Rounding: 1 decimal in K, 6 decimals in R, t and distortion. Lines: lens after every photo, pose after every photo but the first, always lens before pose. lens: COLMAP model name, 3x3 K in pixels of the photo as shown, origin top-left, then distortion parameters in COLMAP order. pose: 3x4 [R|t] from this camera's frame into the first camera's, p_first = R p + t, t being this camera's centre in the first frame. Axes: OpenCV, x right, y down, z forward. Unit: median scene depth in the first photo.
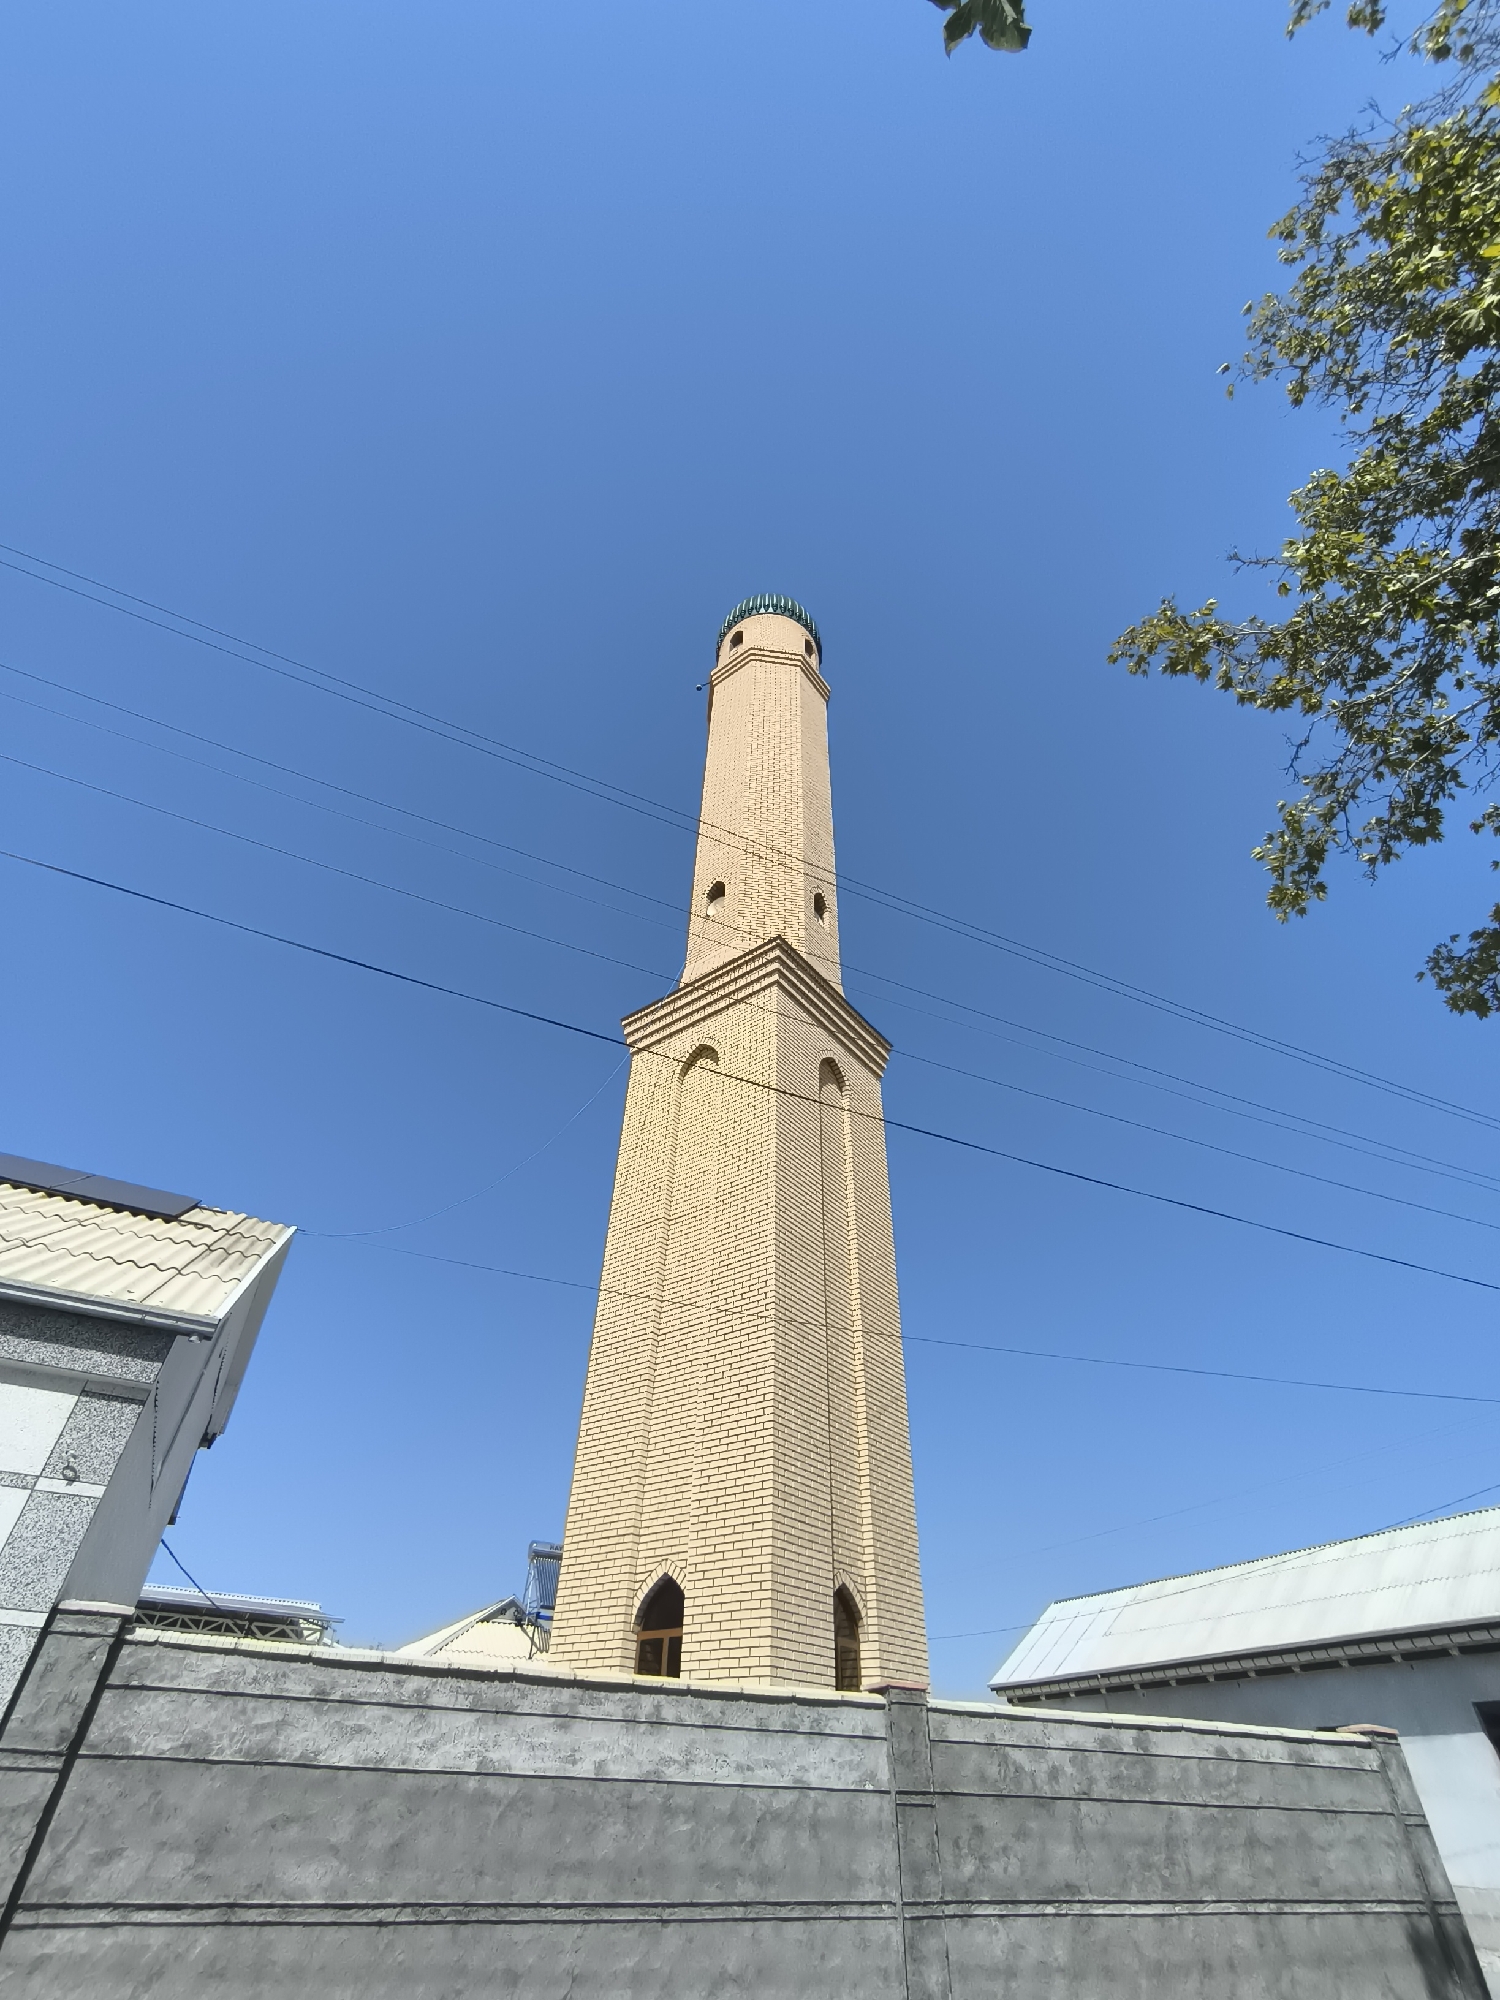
lens RADIAL K [[951.7, 0, 750.0], [0, 951.7, 1000.0], [0, 0, 1]] dist [-0.000480, 0.000074]
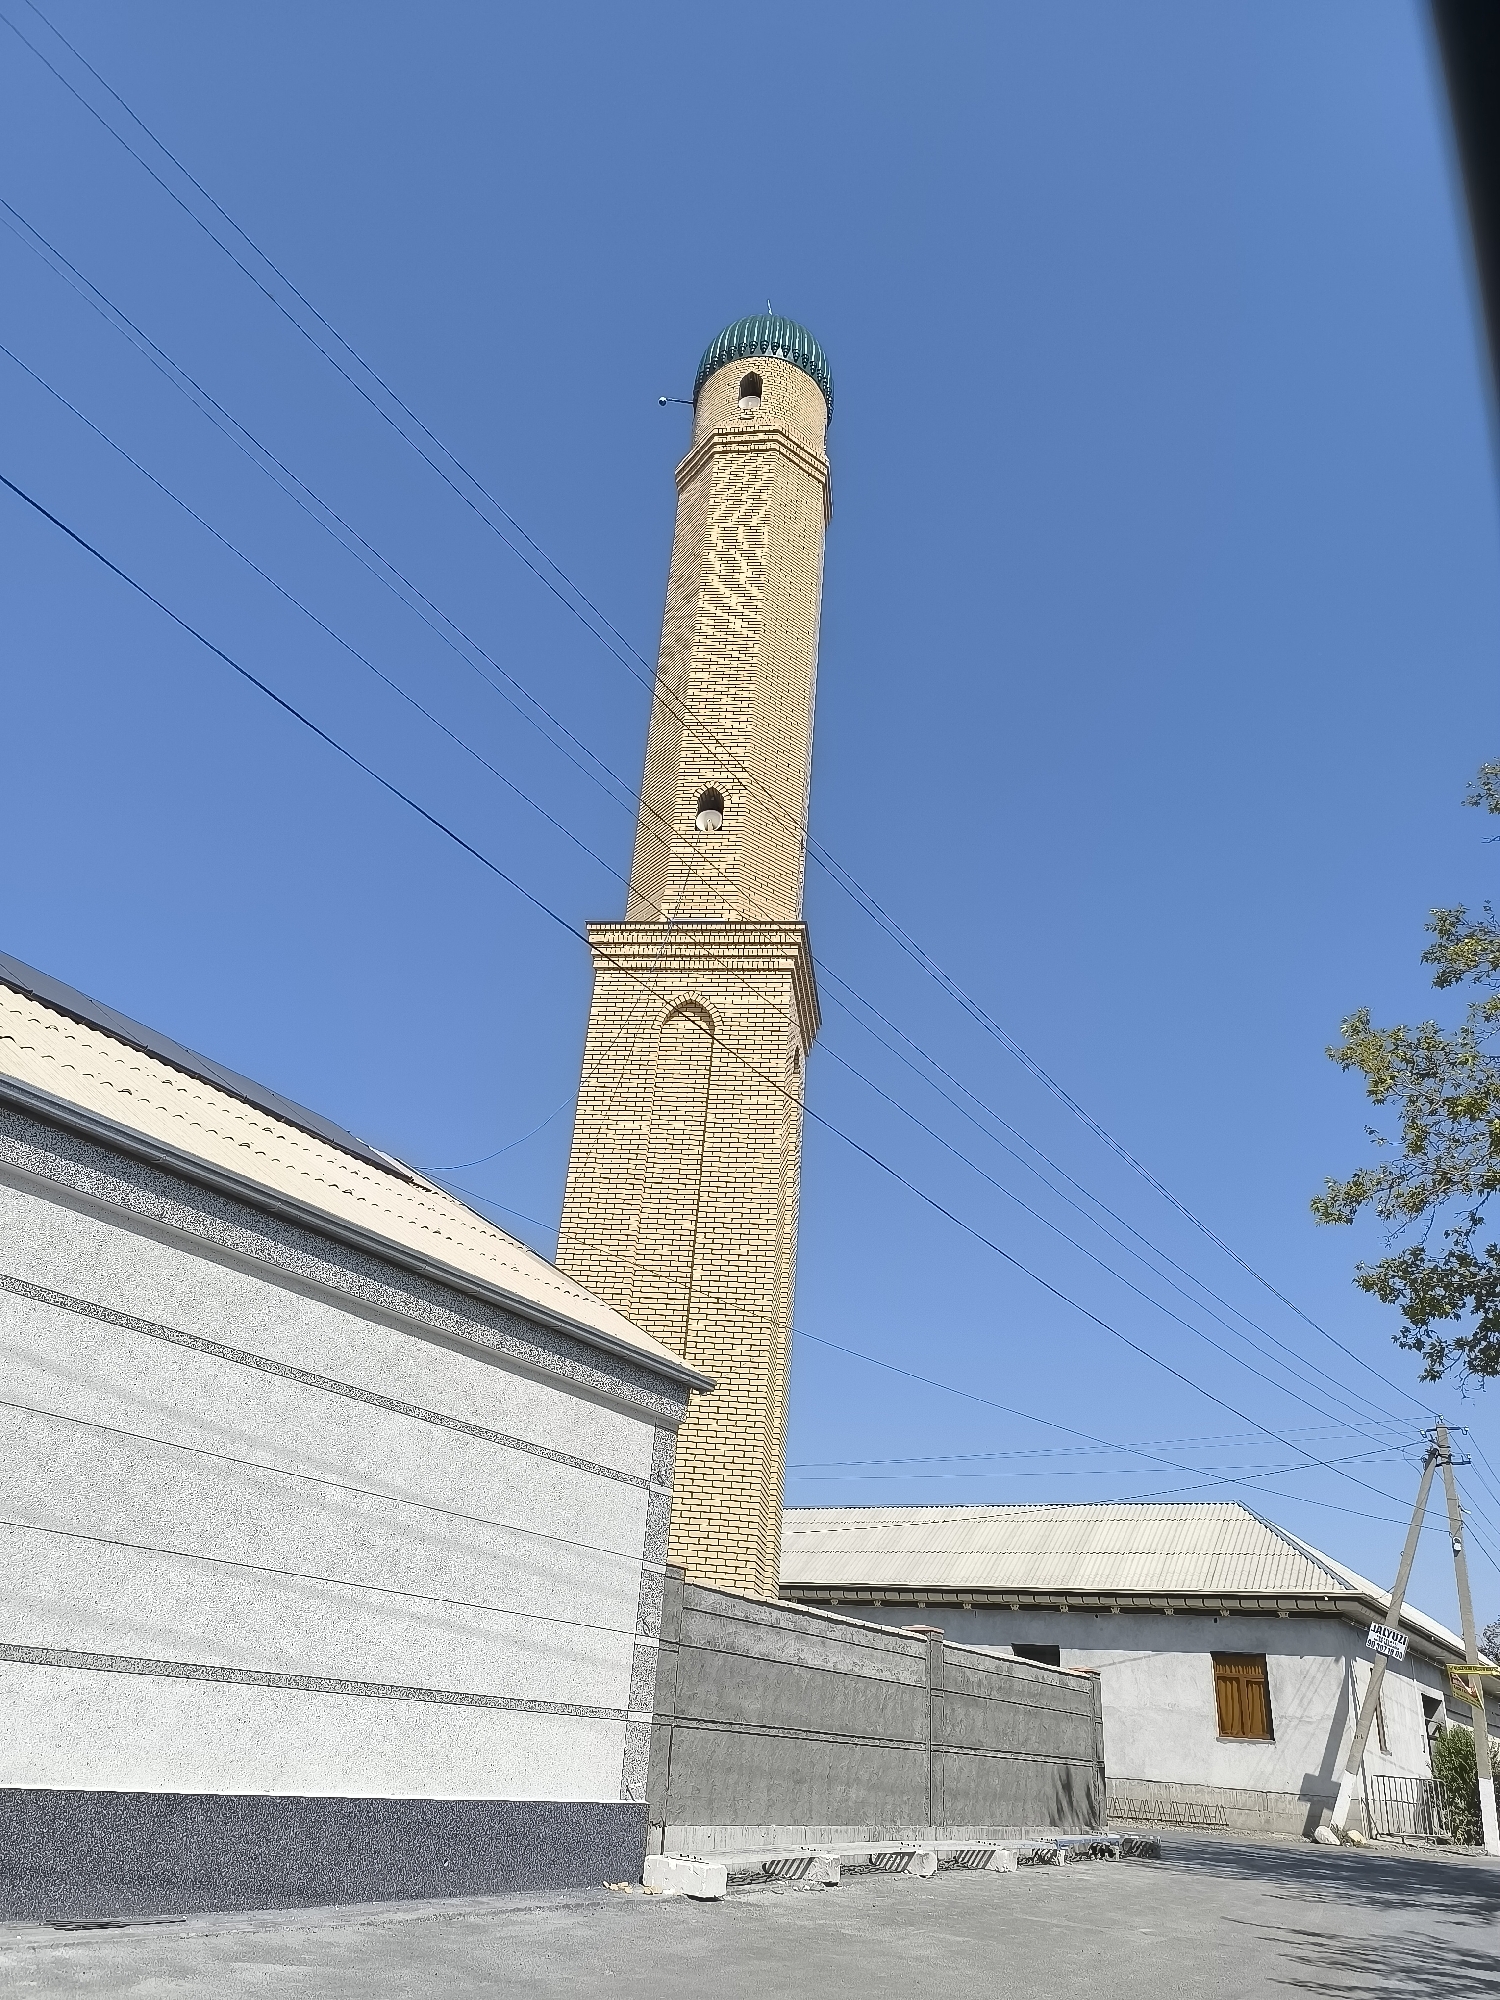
lens RADIAL K [[1327.8, 0, 750.0], [0, 1327.8, 1000.0], [0, 0, 1]] dist [-0.002572, -0.000663]
pose [[0.857061, 0.303084, 0.416638, -1.535550], [-0.400897, 0.900251, 0.169792, -0.548102], [-0.323618, -0.312551, 0.893075, -0.628827]]
